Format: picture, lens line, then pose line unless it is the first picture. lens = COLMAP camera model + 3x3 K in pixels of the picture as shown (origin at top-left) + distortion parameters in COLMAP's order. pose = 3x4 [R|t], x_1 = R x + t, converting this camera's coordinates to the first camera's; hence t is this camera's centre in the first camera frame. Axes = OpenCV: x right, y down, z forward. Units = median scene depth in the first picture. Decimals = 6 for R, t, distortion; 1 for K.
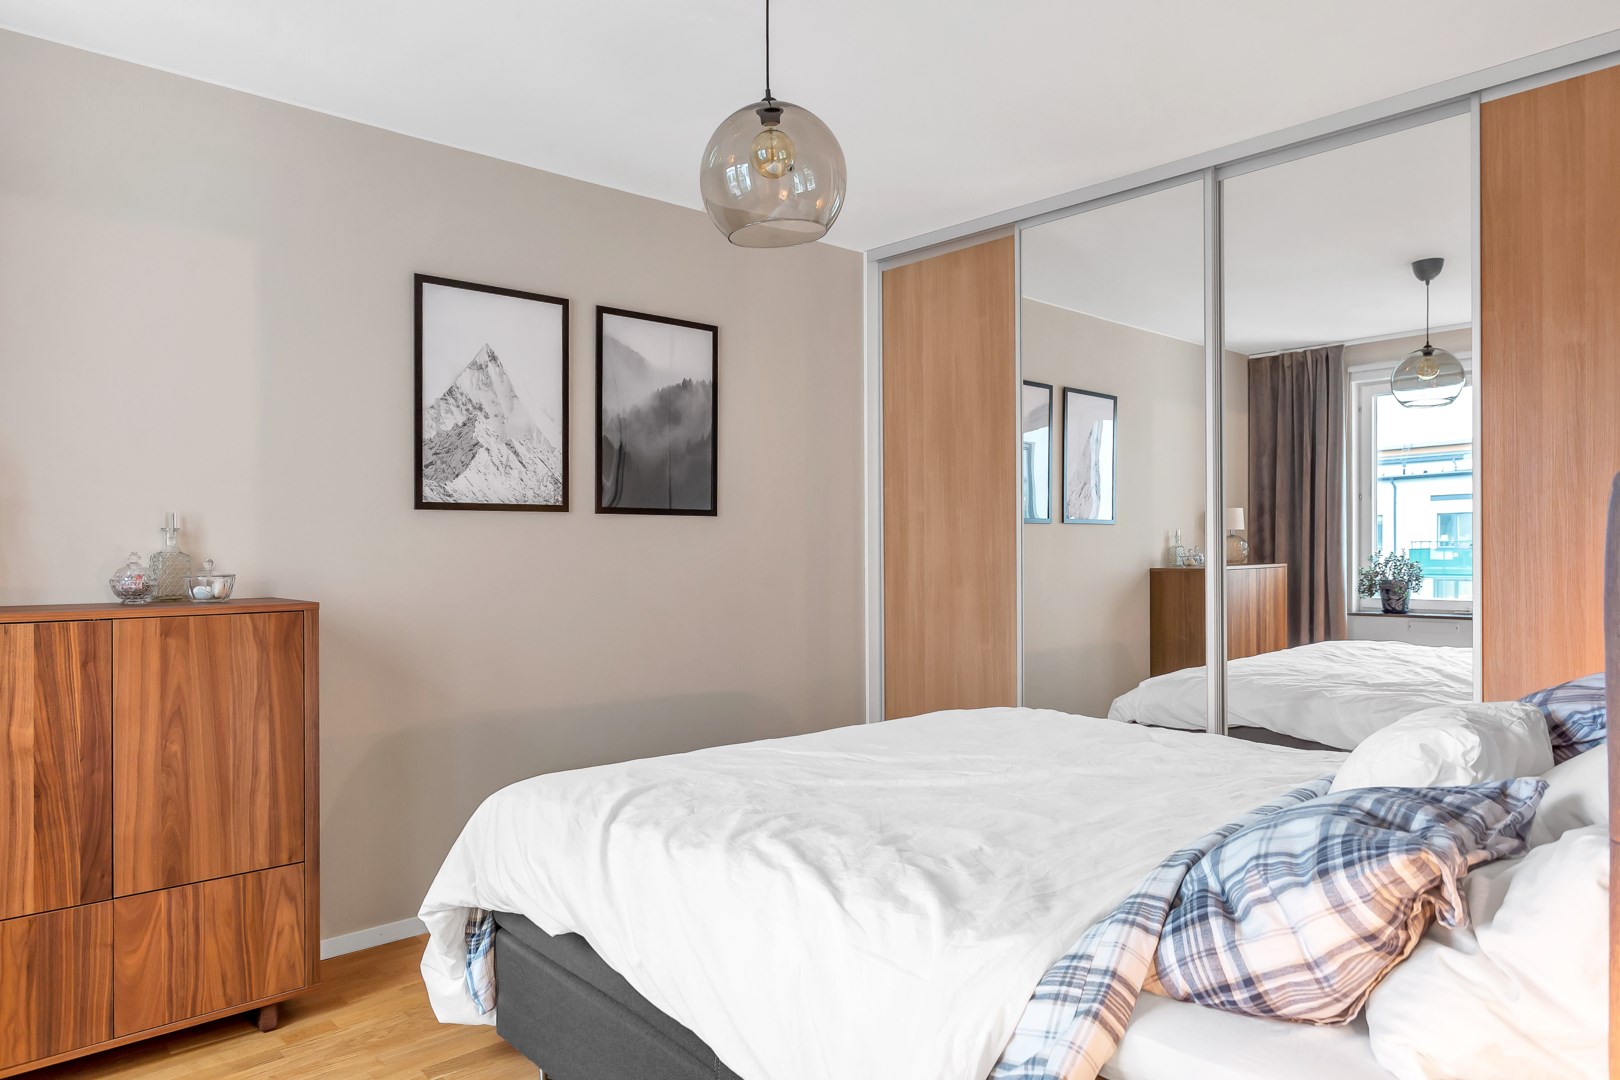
lens RADIAL K [[1041.8, 0, 806.6], [0, 1041.8, 548.3], [0, 0, 1]] dist [-0.000150, 0.002779]
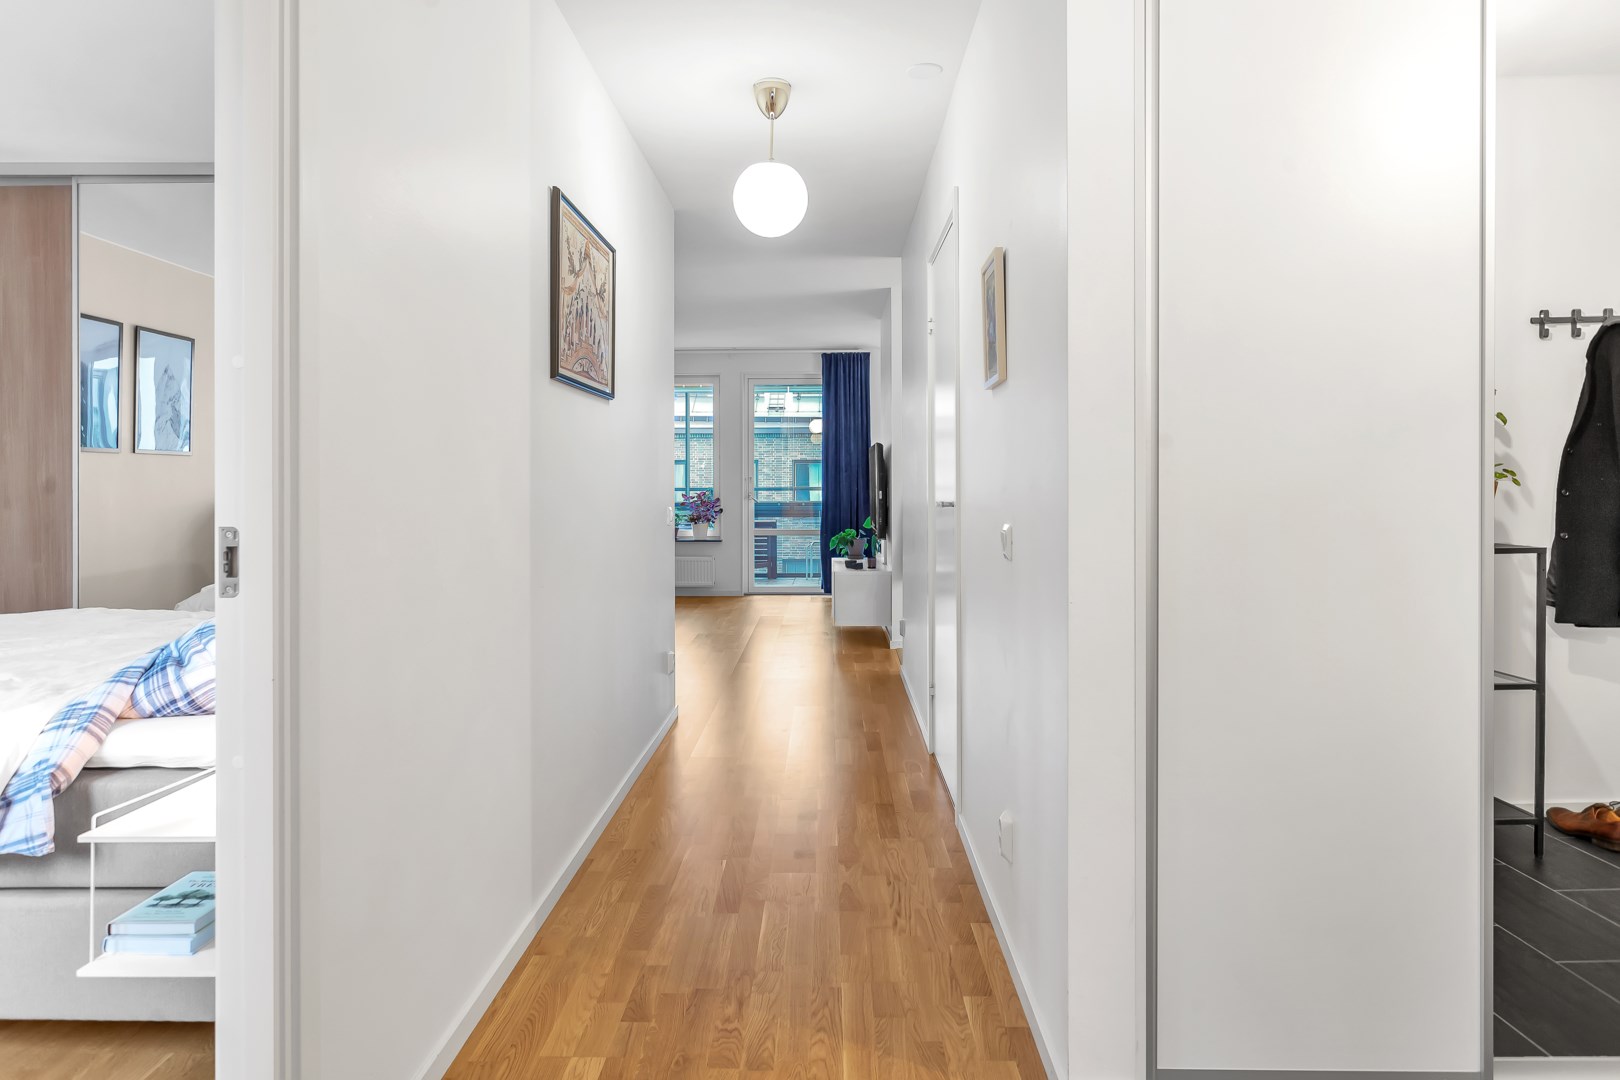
lens RADIAL K [[1006.0, 0, 810.0], [0, 1006.0, 482.0], [0, 0, 1]] dist [0.004604, 0.002958]
pose [[0.691989, 0.004369, 0.721895, -0.093586], [-0.000720, 0.999985, -0.005362, 0.048499], [-0.721908, 0.003191, 0.691982, -0.963476]]
